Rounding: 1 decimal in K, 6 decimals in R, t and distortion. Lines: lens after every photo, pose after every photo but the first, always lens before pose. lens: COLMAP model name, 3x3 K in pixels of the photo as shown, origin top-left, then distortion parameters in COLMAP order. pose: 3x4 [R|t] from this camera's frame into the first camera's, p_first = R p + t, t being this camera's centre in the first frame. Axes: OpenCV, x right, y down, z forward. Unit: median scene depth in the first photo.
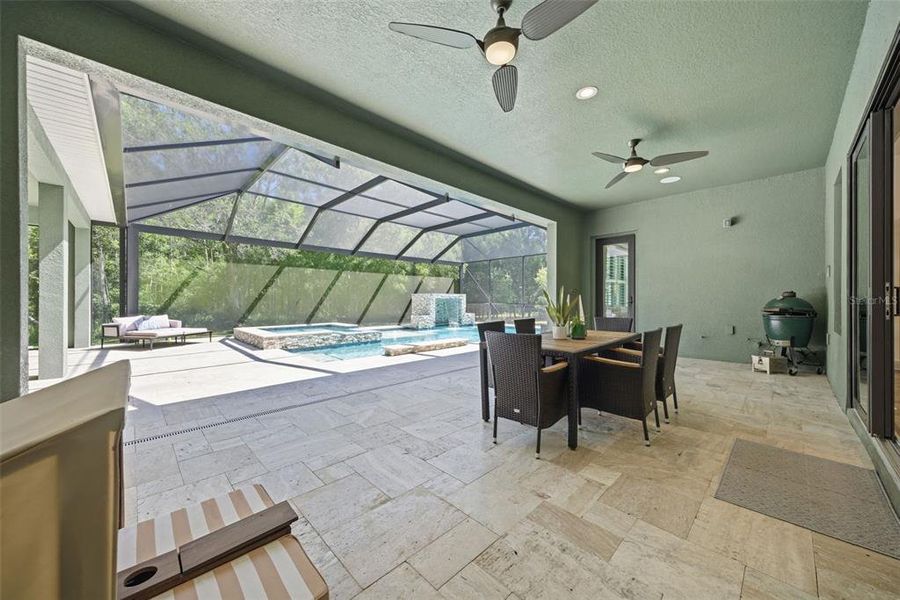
lens RADIAL K [[330.1, 0, 459.9], [0, 330.1, 299.8], [0, 0, 1]] dist [0.000697, -0.000063]
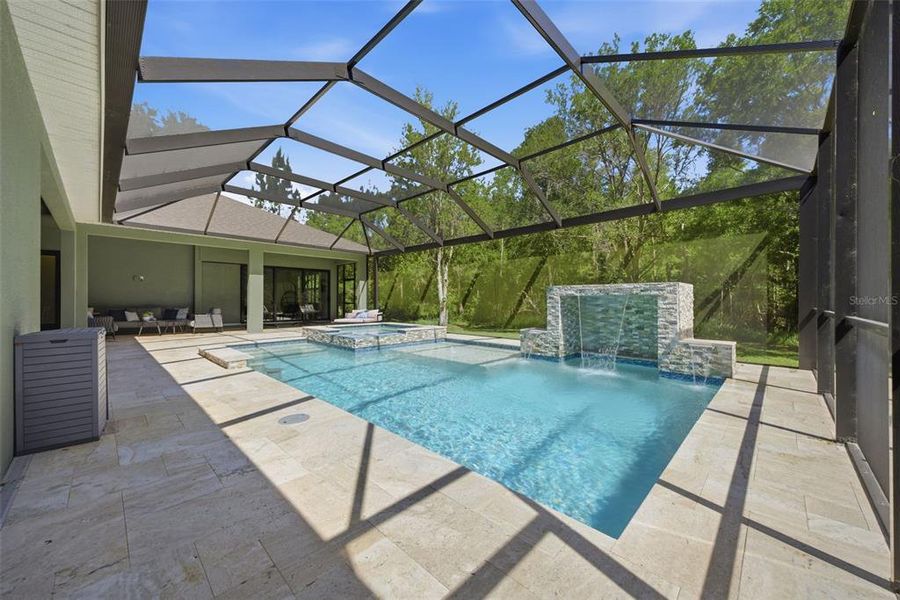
lens RADIAL K [[330.1, 0, 459.9], [0, 330.1, 299.8], [0, 0, 1]] dist [0.000697, -0.000063]
pose [[0.030589, 0.001277, -0.999531, 0.610118], [-0.007183, 0.999974, 0.001057, 0.003419], [0.999506, 0.007147, 0.030597, 1.360582]]
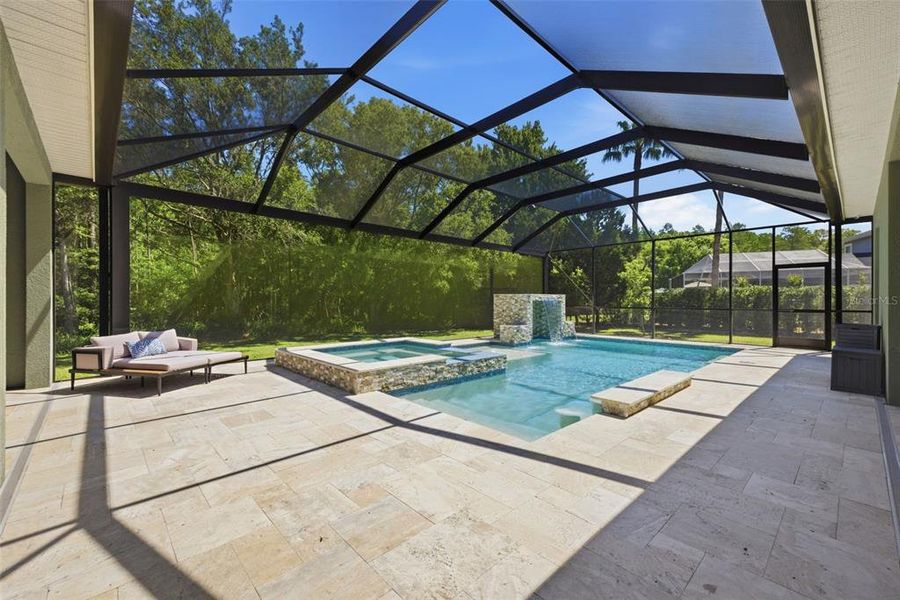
lens RADIAL K [[377.8, 0, 449.2], [0, 377.8, 297.7], [0, 0, 1]] dist [0.035204, -0.008315]
pose [[0.999254, -0.001973, -0.038575, -0.353840], [0.001731, 0.999979, -0.006312, -0.009005], [0.038586, 0.006241, 0.999236, 0.307830]]
